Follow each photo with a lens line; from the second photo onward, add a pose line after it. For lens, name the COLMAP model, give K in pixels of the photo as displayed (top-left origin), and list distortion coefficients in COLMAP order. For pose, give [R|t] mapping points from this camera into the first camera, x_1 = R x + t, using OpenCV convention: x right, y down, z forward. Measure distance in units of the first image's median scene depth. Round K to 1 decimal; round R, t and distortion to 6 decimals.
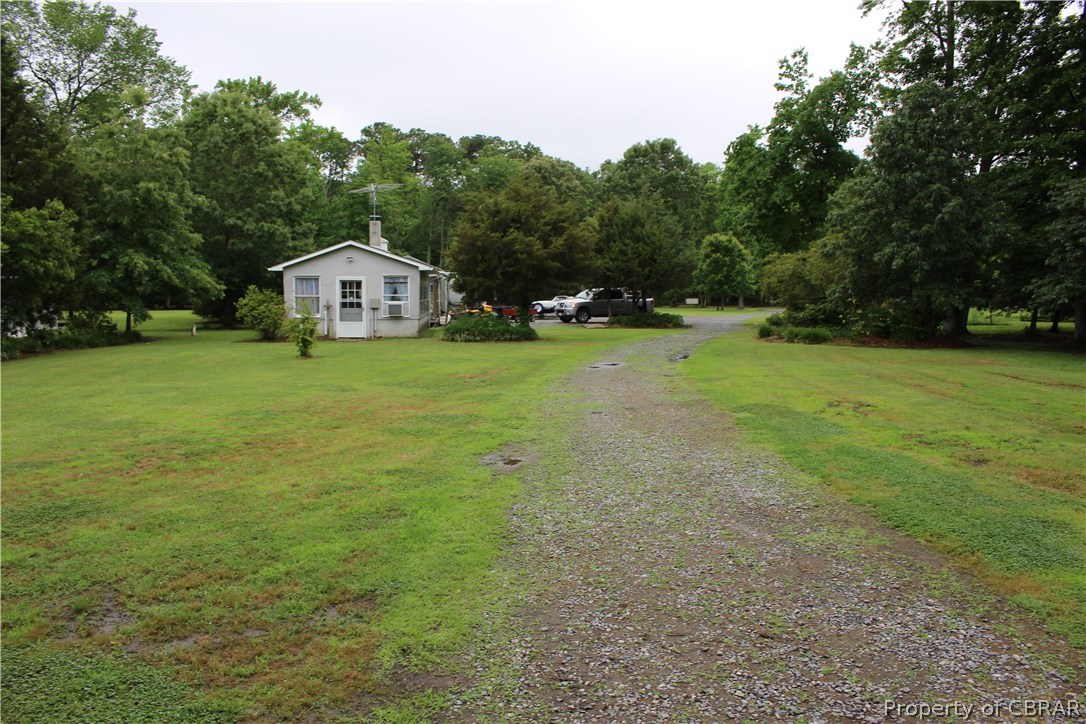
lens RADIAL K [[901.7, 0, 543.3], [0, 901.7, 361.6], [0, 0, 1]] dist [-0.139442, 0.045875]
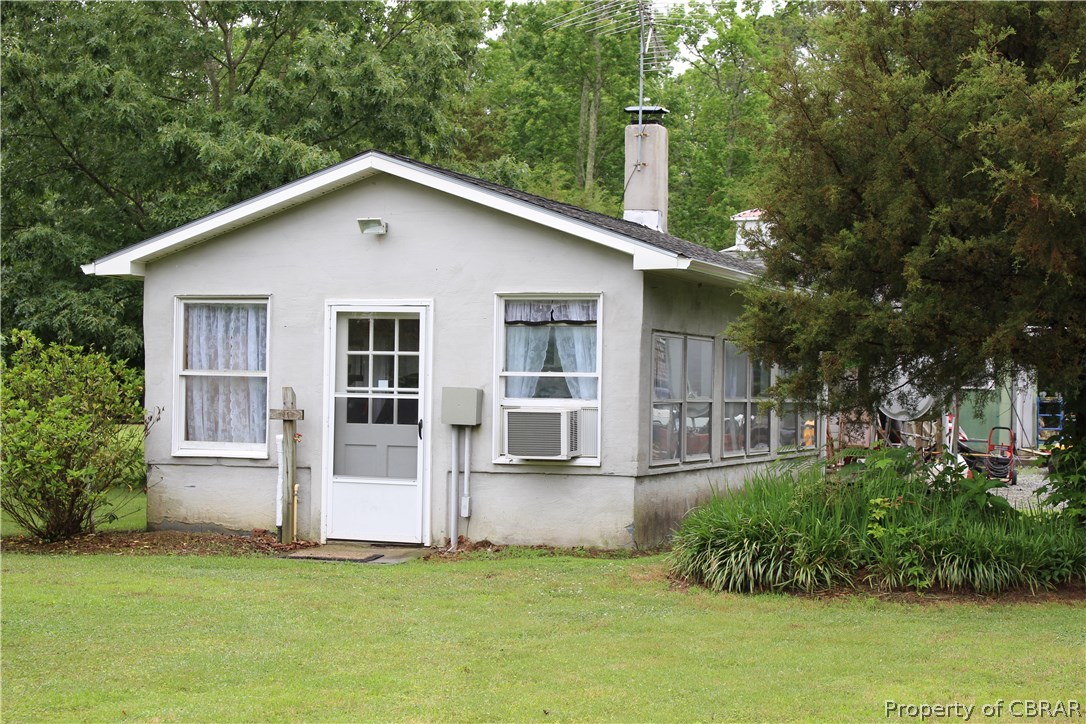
lens RADIAL K [[2080.4, 0, 542.7], [0, 2080.4, 362.4], [0, 0, 1]] dist [-0.082161, 0.000000]
pose [[0.919408, 0.003884, -0.393286, 0.055216], [-0.041514, 0.995324, -0.087220, -0.028107], [0.391108, 0.096518, 0.915270, 0.486260]]
